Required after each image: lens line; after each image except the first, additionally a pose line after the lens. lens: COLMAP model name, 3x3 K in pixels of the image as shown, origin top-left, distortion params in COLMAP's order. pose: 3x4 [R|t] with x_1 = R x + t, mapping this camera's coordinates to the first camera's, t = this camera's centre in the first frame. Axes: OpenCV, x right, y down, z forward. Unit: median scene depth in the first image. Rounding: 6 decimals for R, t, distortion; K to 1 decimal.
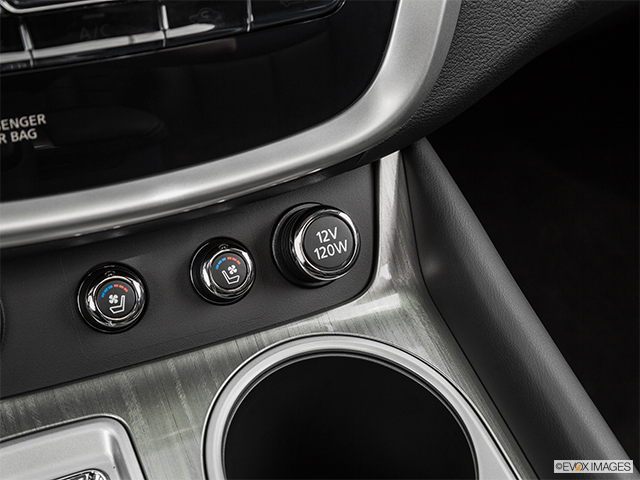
lens RADIAL K [[979.3, 0, 320.1], [0, 979.3, 237.3], [0, 0, 1]] dist [0.040320, 0.000000]
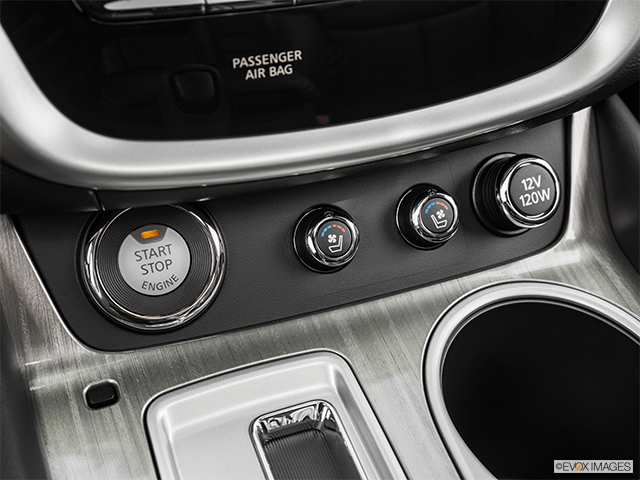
lens RADIAL K [[979.3, 0, 319.8], [0, 979.3, 242.0], [0, 0, 1]] dist [0.040320, 0.000000]
pose [[0.999596, 0.021743, -0.018296, -0.197186], [-0.021489, 0.999672, 0.013967, 0.050595], [0.018594, -0.013568, 0.999735, -0.025859]]
